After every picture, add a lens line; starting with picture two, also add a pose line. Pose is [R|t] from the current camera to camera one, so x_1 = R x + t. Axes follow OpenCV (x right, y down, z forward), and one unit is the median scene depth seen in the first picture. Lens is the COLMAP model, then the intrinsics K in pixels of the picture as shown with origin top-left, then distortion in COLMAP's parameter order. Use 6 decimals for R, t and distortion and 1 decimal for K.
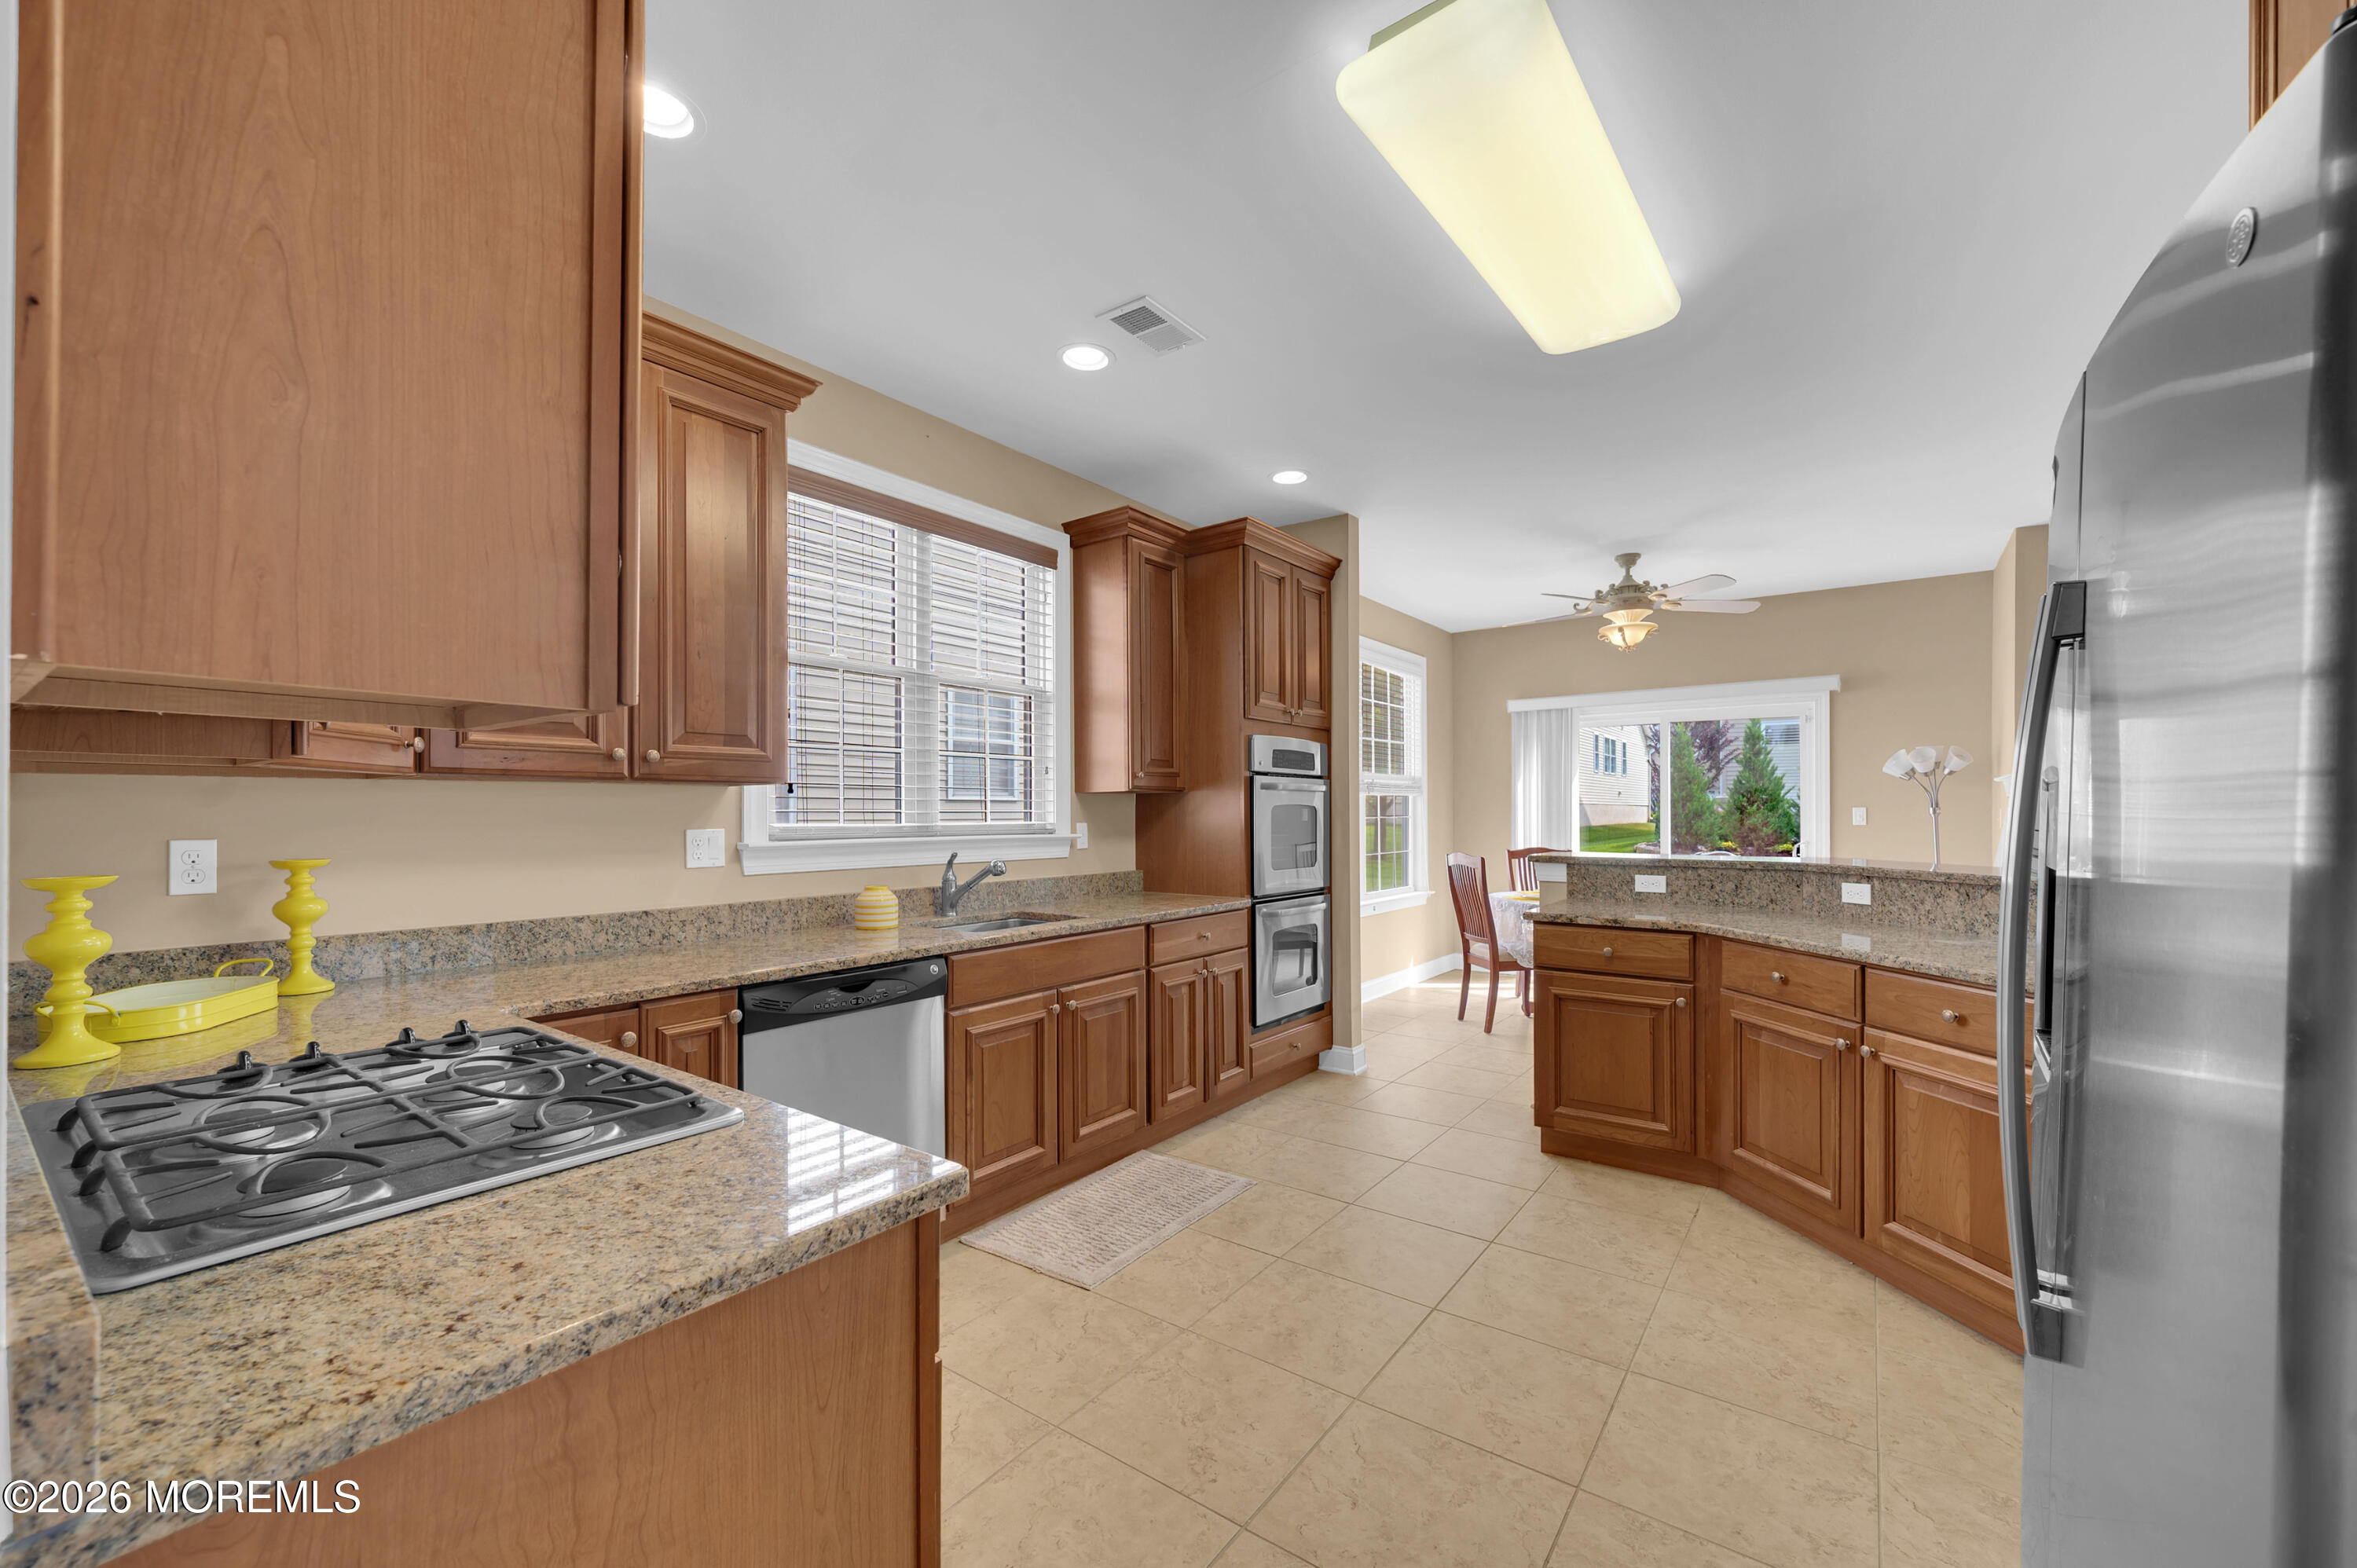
lens RADIAL K [[931.0, 0, 1182.2], [0, 931.0, 813.1], [0, 0, 1]] dist [-0.000599, -0.000694]
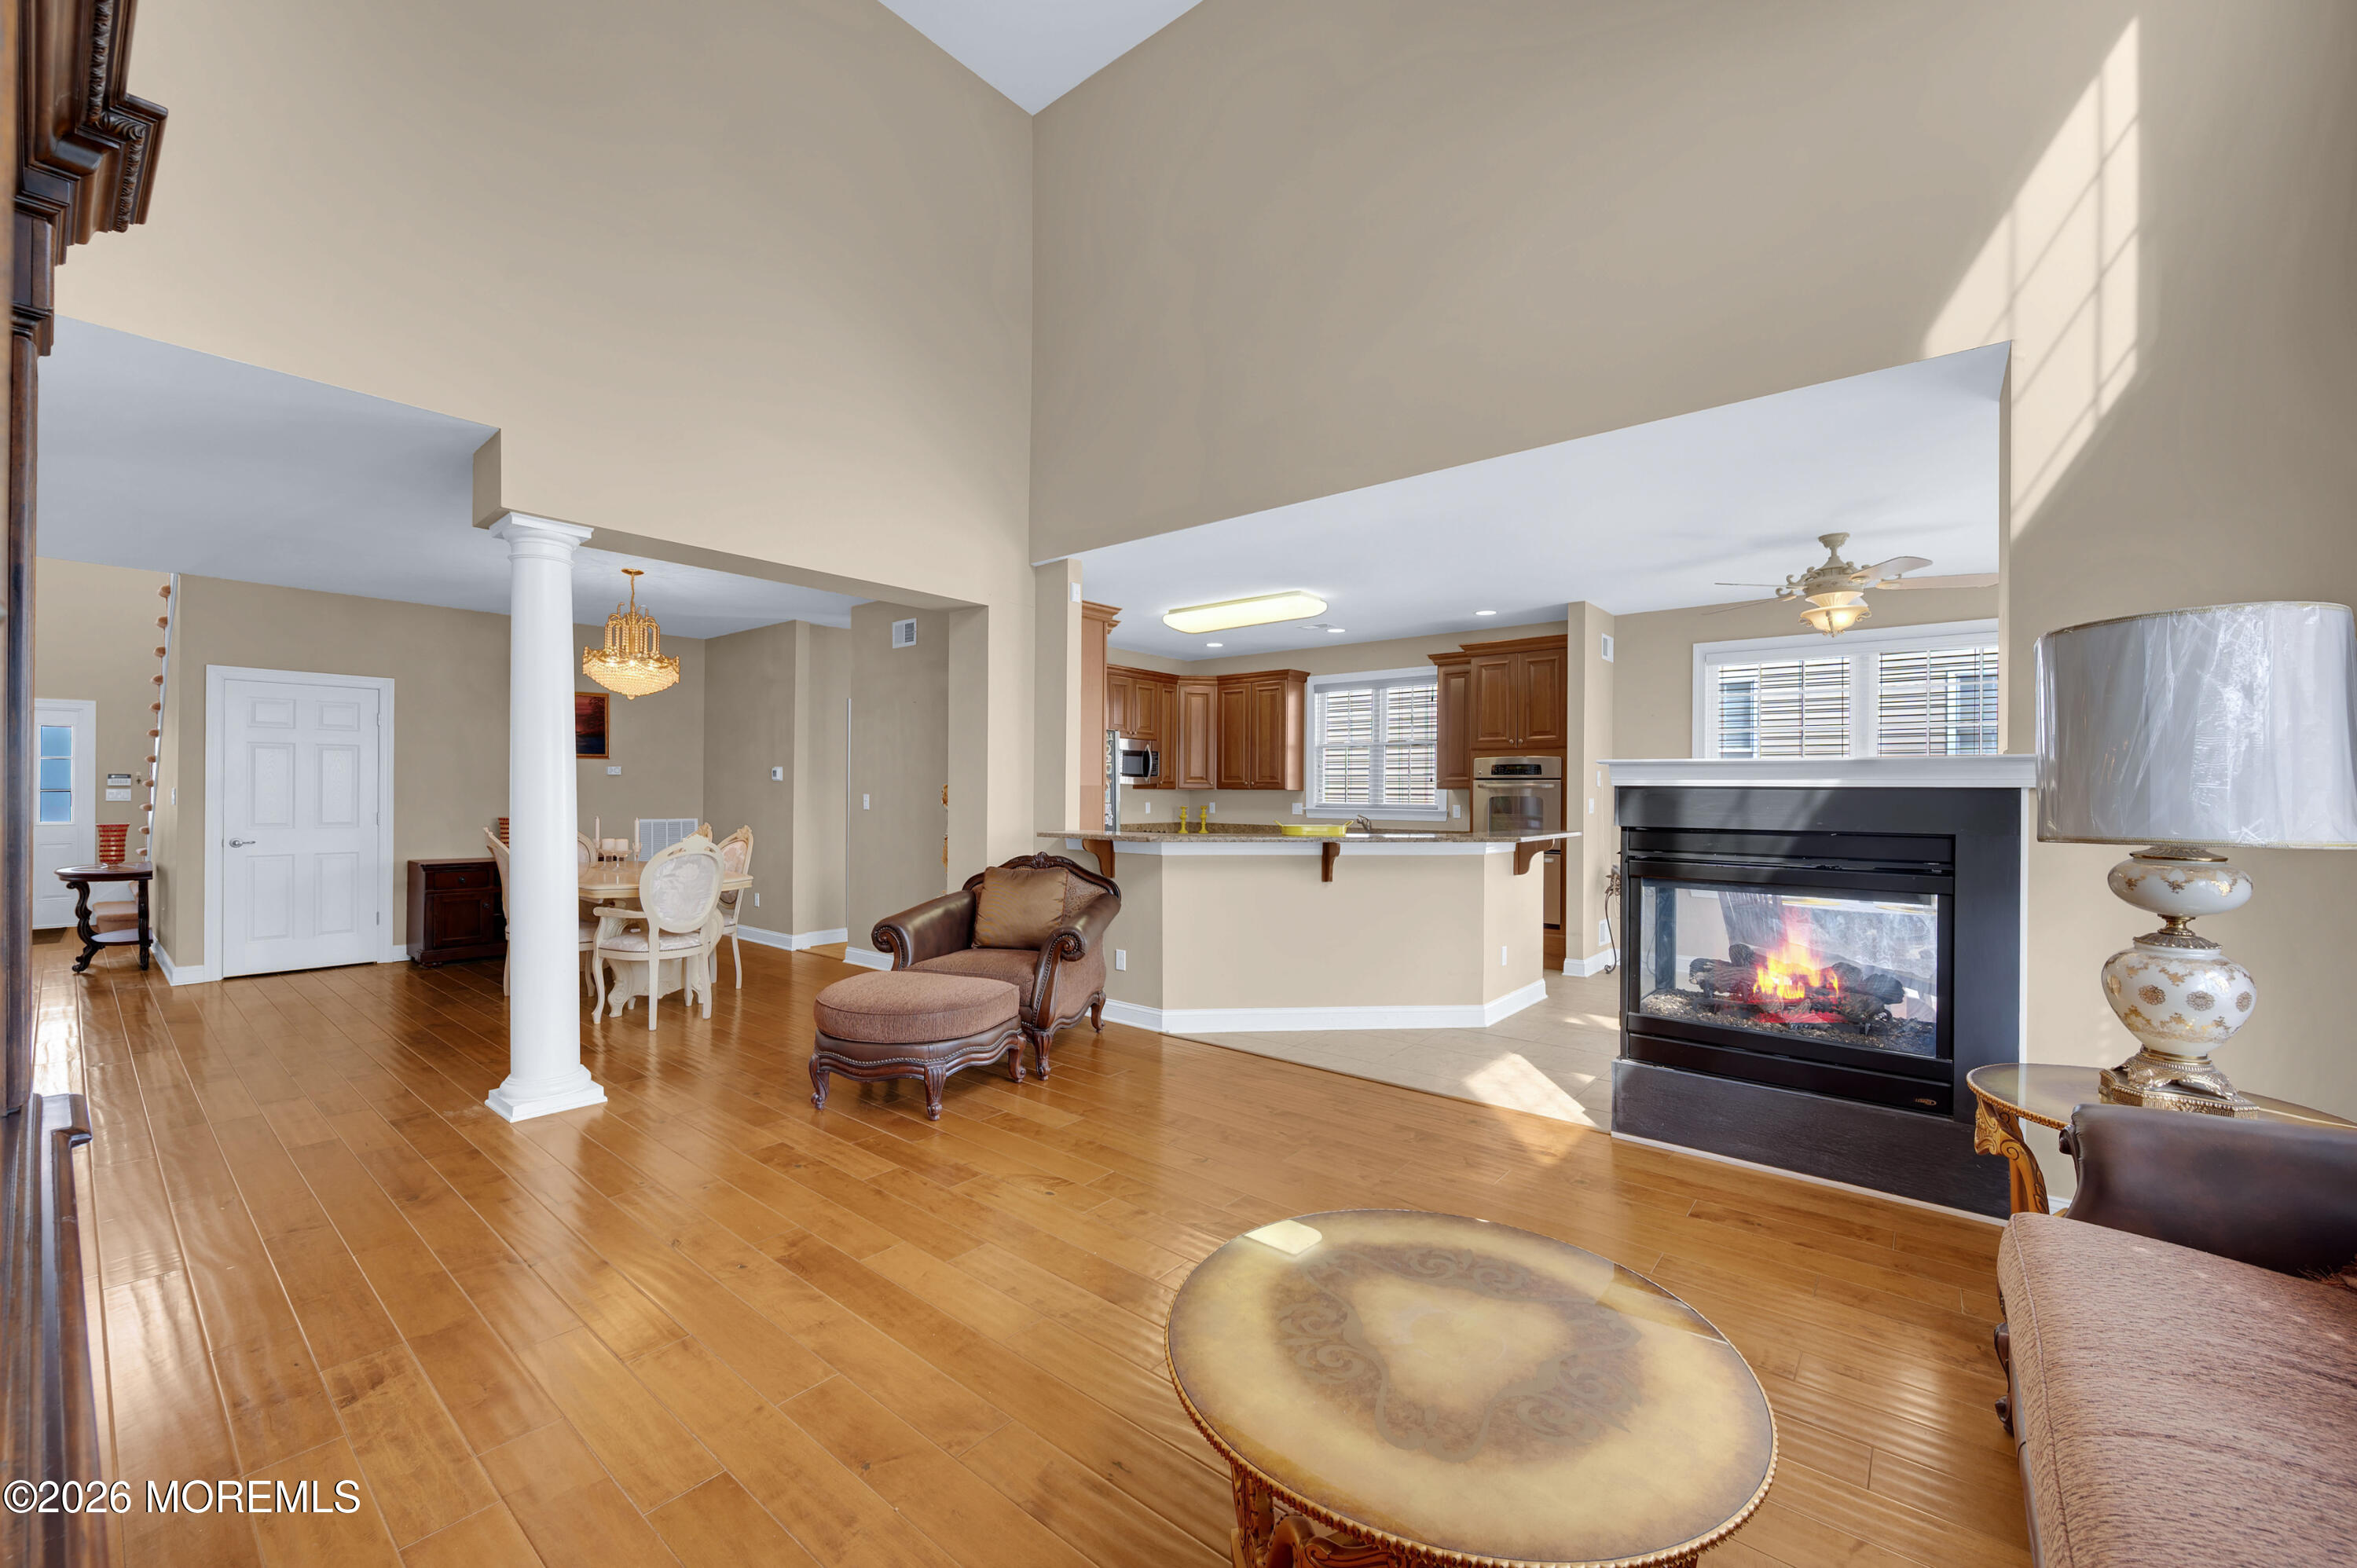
lens RADIAL K [[931.0, 0, 1188.8], [0, 931.0, 790.1], [0, 0, 1]] dist [-0.000599, -0.000694]
pose [[-0.033697, -0.002475, -0.999429, 1.972131], [-0.007220, 0.999971, -0.002233, -0.012520], [0.999406, 0.007140, -0.033714, 0.504355]]
